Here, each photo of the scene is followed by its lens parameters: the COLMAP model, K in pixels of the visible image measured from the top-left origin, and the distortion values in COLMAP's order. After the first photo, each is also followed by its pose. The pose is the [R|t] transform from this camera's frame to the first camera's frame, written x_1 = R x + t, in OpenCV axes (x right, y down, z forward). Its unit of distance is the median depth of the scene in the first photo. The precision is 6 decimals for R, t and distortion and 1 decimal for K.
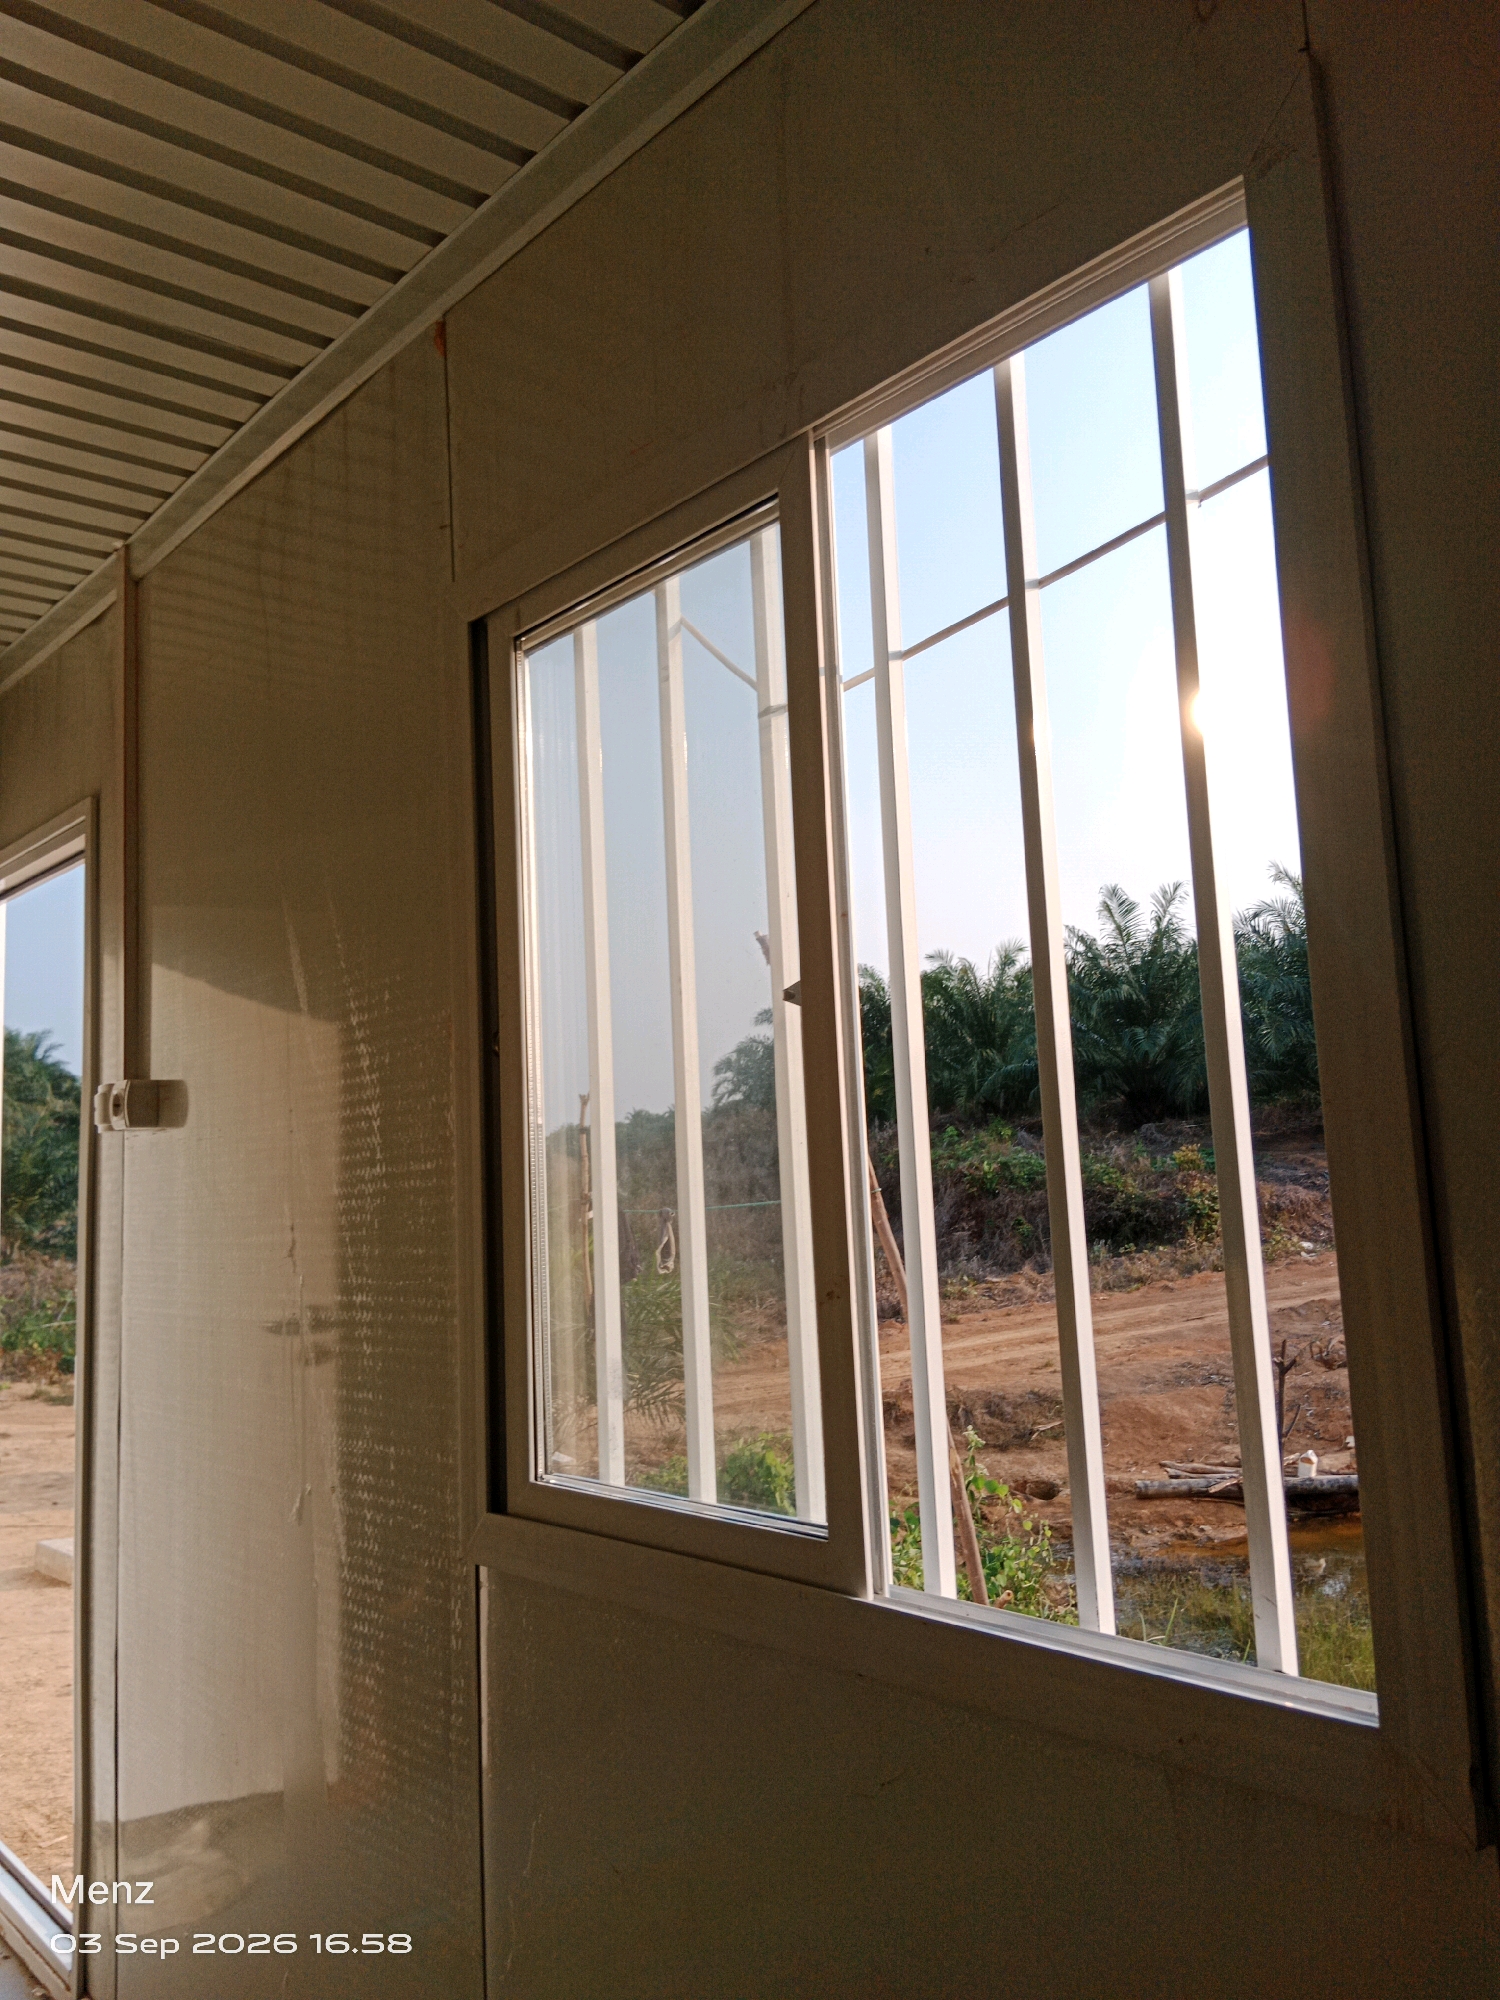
lens RADIAL K [[1593.3, 0, 738.3], [0, 1593.3, 982.0], [0, 0, 1]] dist [0.097860, -0.124087]
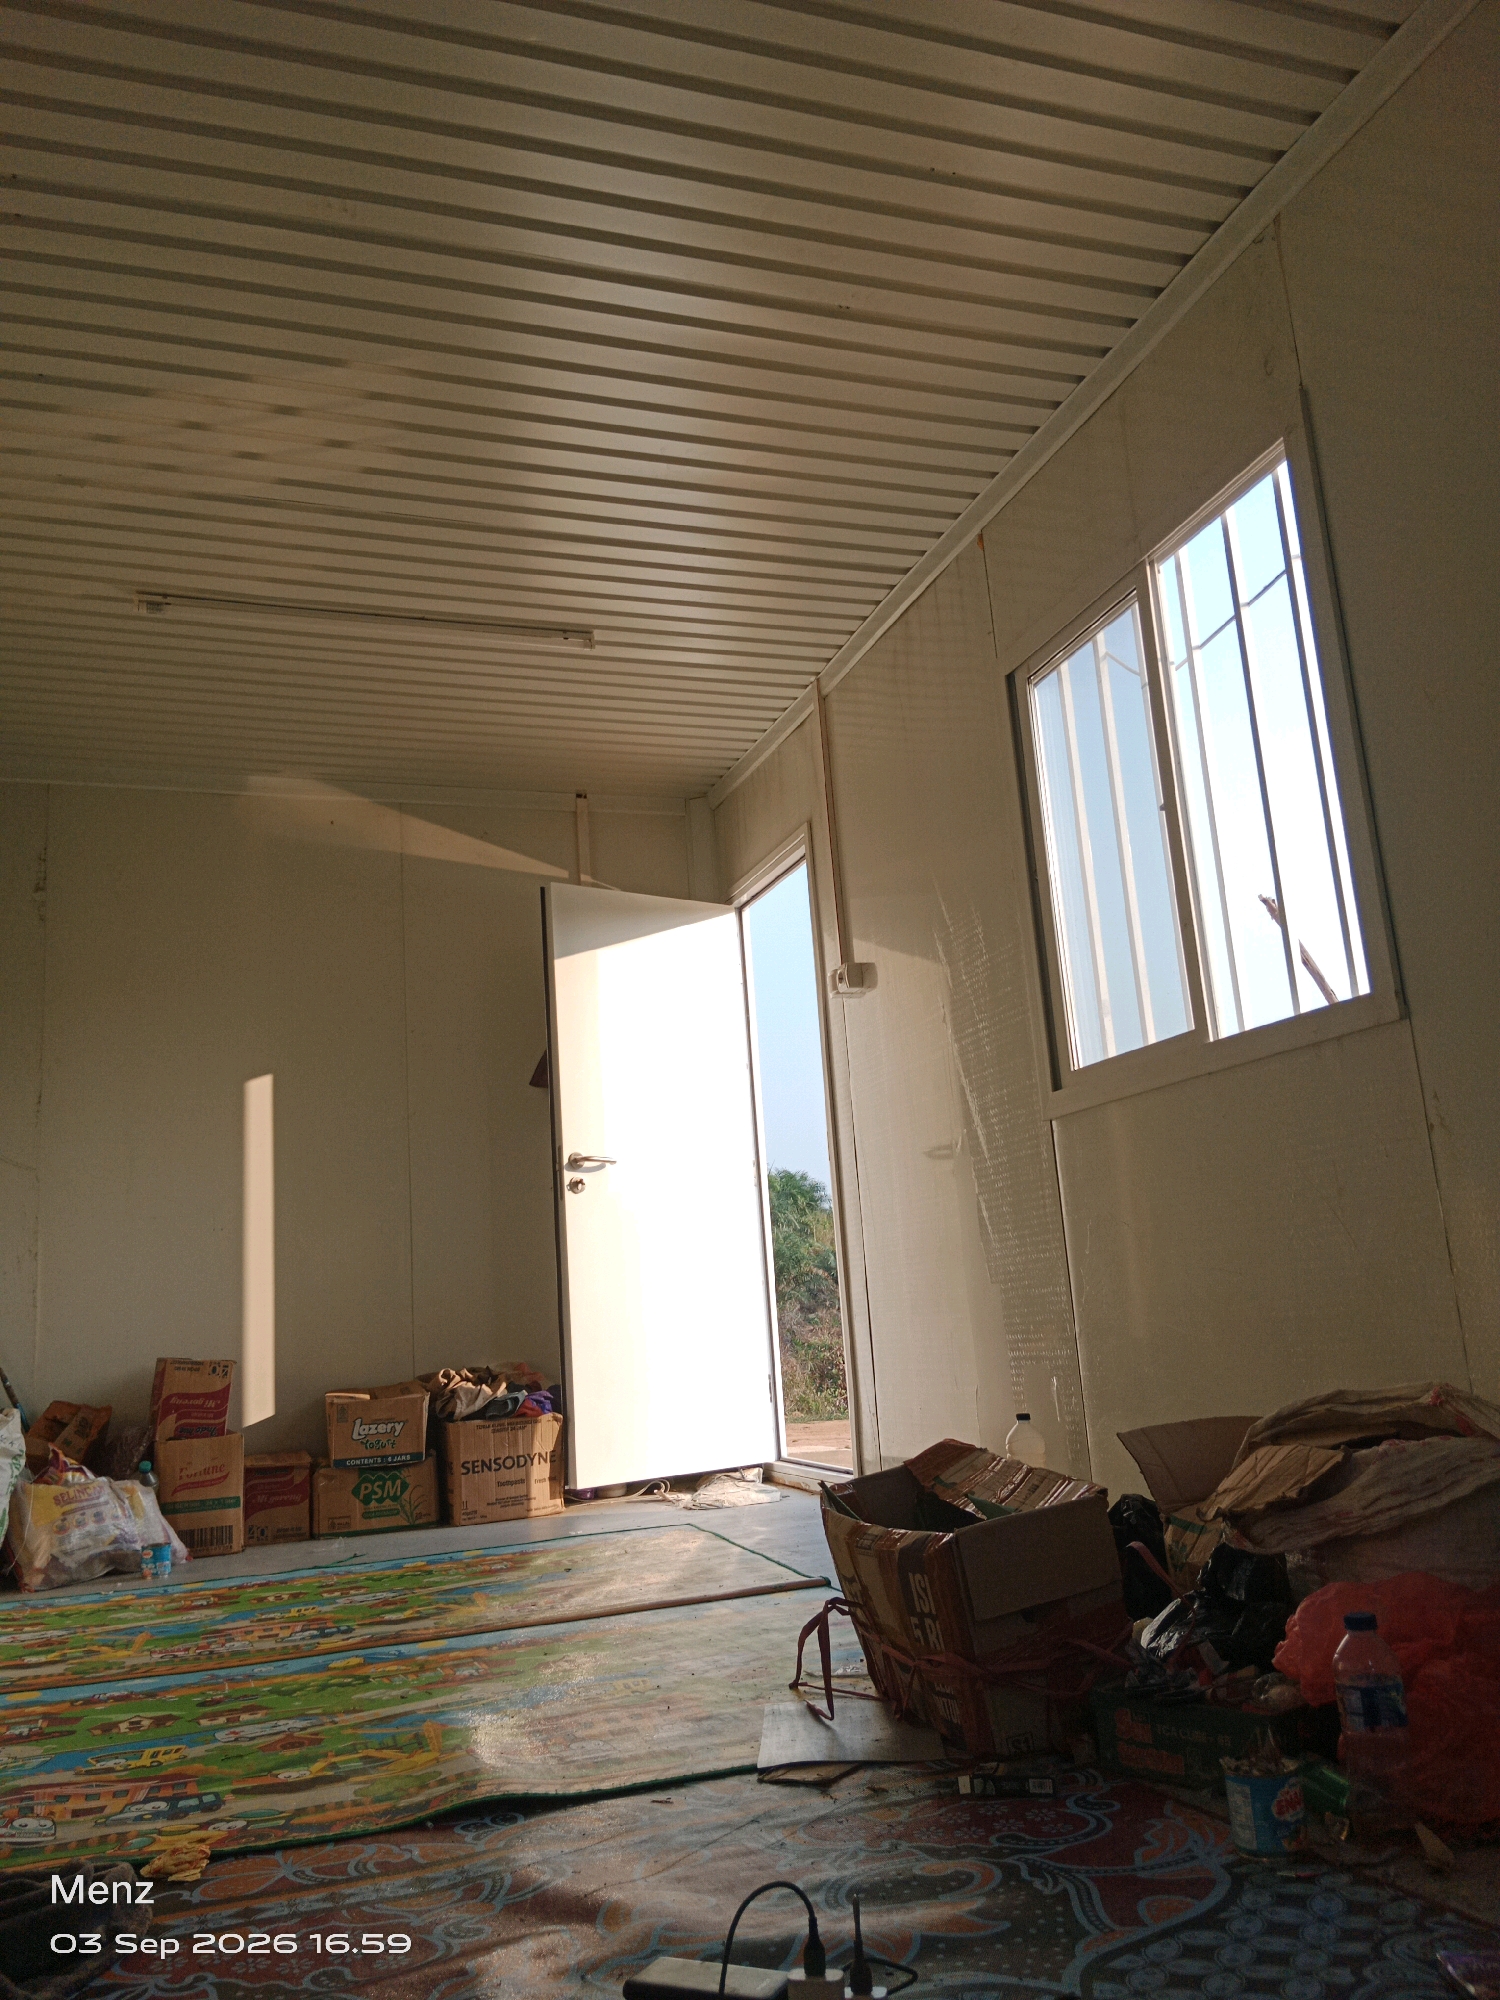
lens RADIAL K [[1593.3, 0, 742.9], [0, 1593.3, 995.4], [0, 0, 1]] dist [0.097860, -0.124087]
pose [[0.933461, -0.101030, -0.344156, 0.249562], [0.079546, 0.993928, -0.076022, 0.425373], [0.349747, 0.043587, 0.935830, -1.385645]]
